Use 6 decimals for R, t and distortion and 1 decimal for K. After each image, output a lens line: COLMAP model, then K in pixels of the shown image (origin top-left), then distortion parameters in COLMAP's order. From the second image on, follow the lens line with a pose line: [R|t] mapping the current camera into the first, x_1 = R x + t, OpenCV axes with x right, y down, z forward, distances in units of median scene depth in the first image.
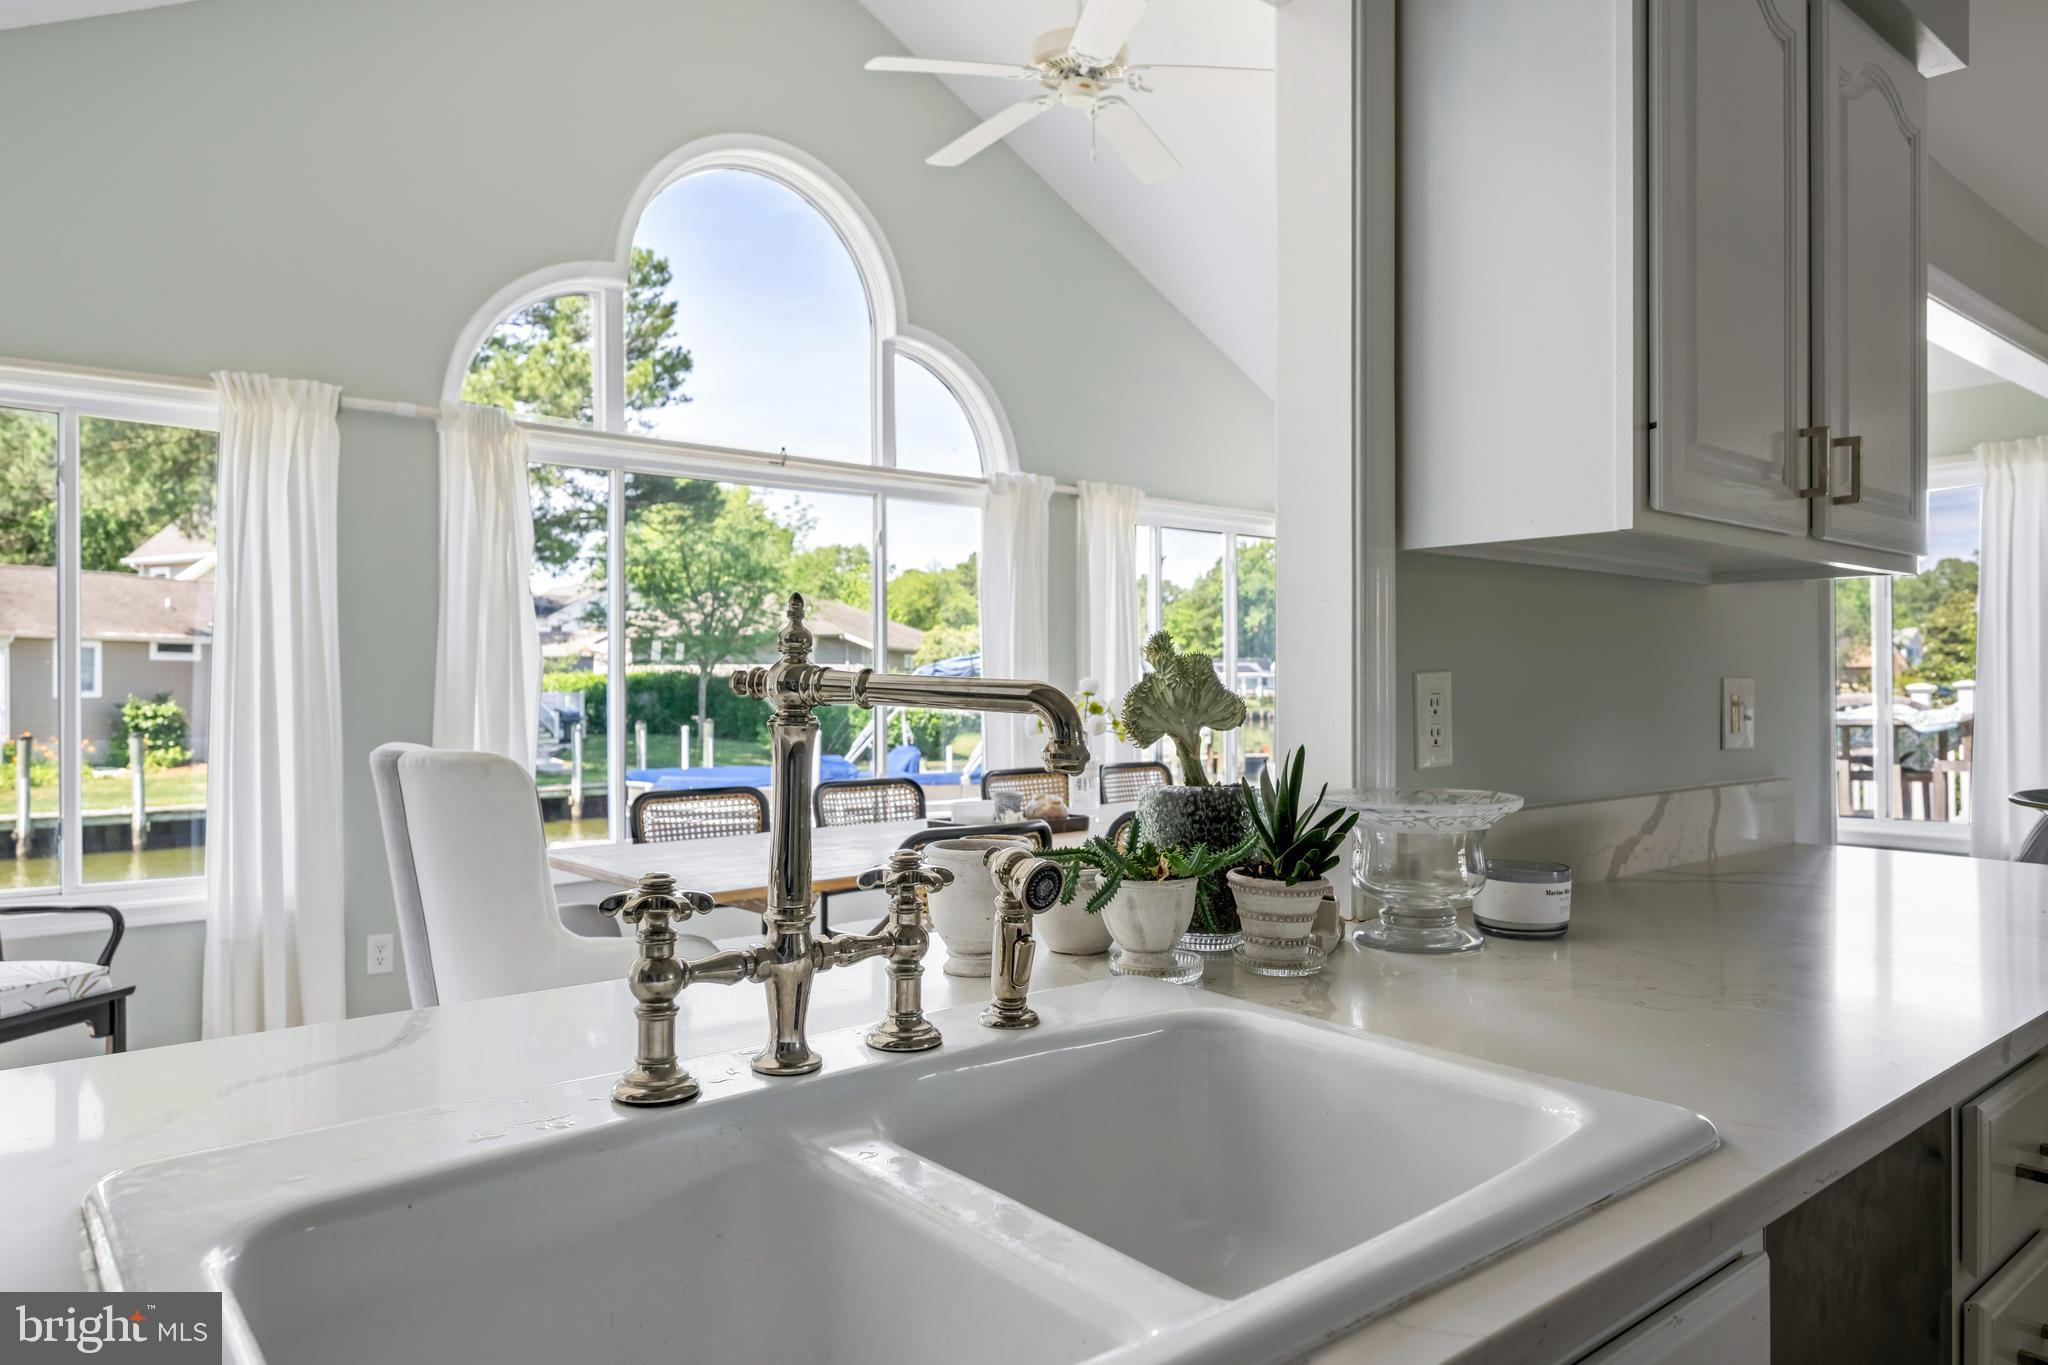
lens RADIAL K [[1345.6, 0, 1033.5], [0, 1345.6, 681.8], [0, 0, 1]] dist [-0.007091, 0.000543]
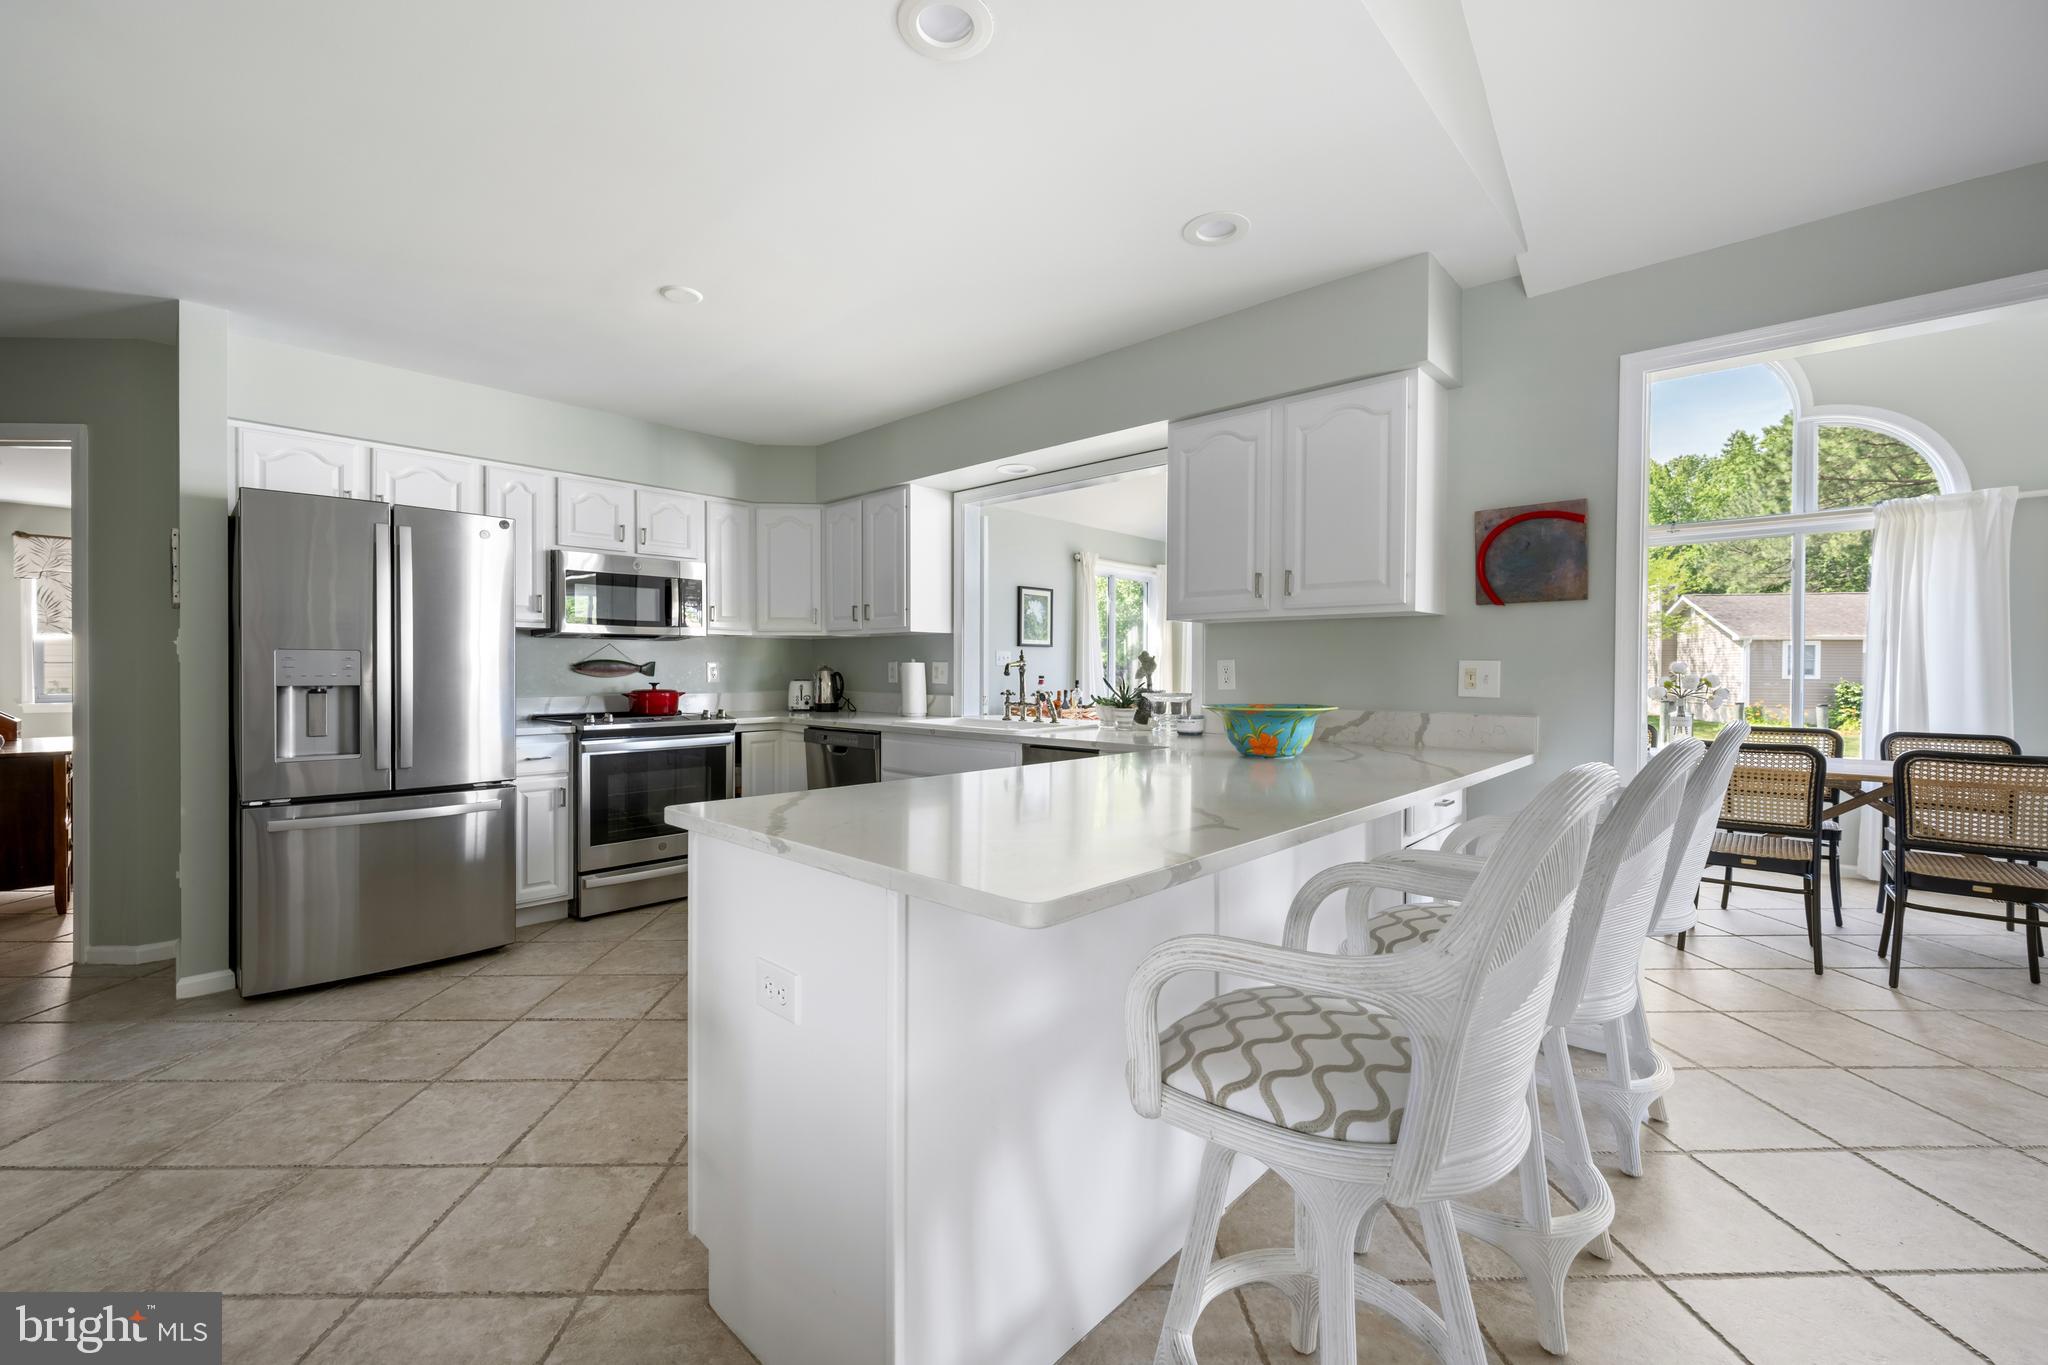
lens RADIAL K [[855.5, 0, 974.0], [0, 855.5, 678.8], [0, 0, 1]] dist [0.002996, 0.000853]
pose [[0.078450, 0.017056, -0.996772, 0.161441], [-0.004974, 0.999848, 0.016717, 0.000496], [0.996906, 0.003647, 0.078523, 0.017736]]
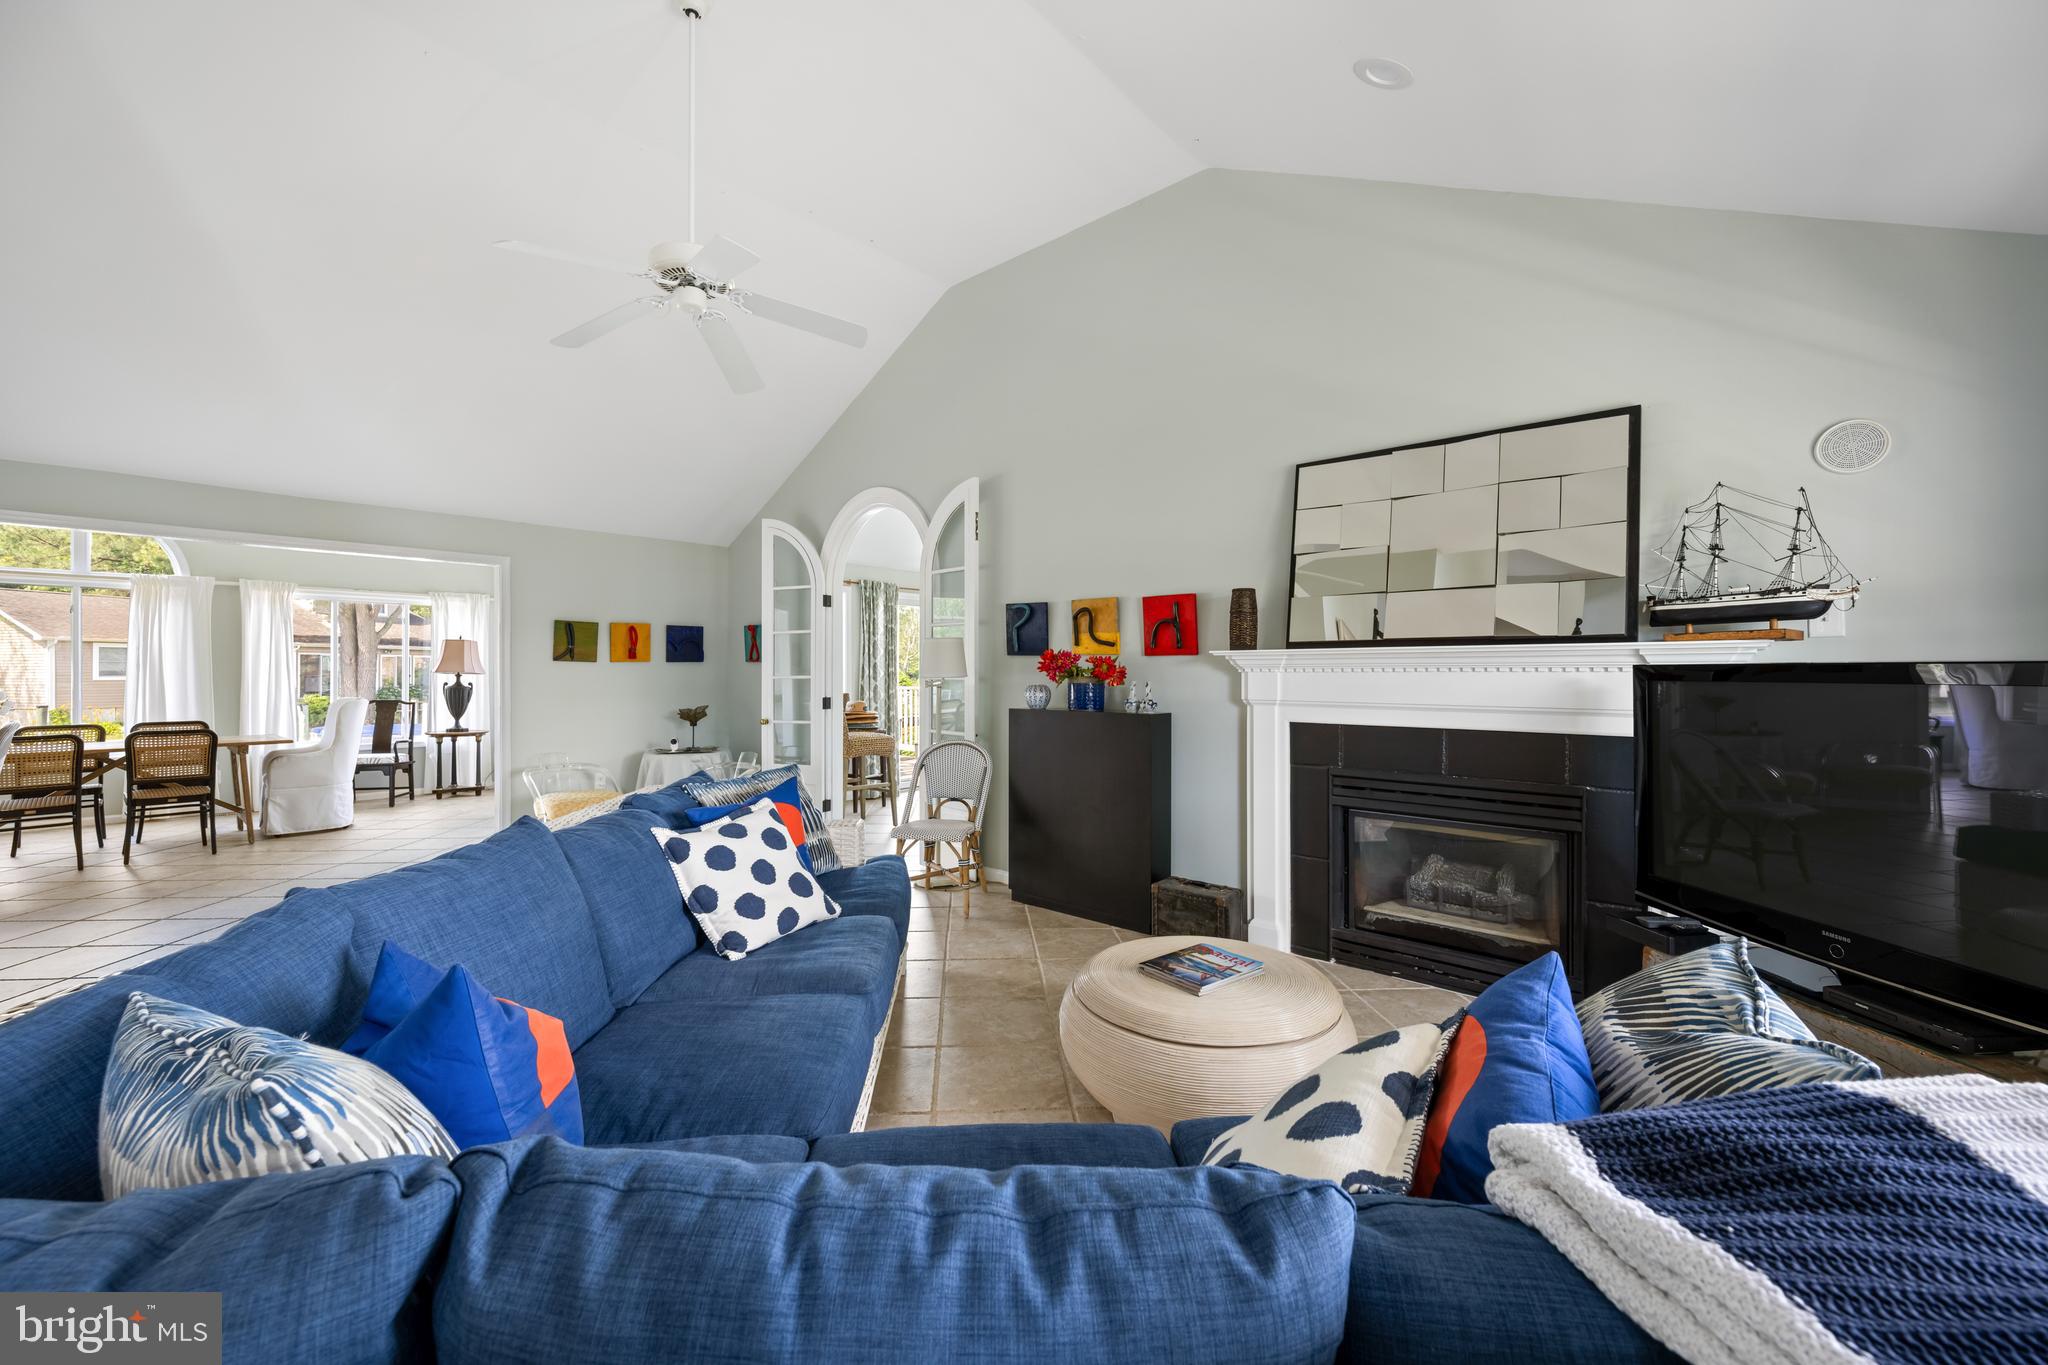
lens RADIAL K [[804.1, 0, 1056.2], [0, 804.1, 669.5], [0, 0, 1]] dist [0.006335, -0.000720]
pose [[0.991599, 0.005229, 0.129242, 0.264505], [-0.005171, 0.999986, -0.000788, -0.005520], [-0.129244, 0.000113, 0.991613, -0.083513]]
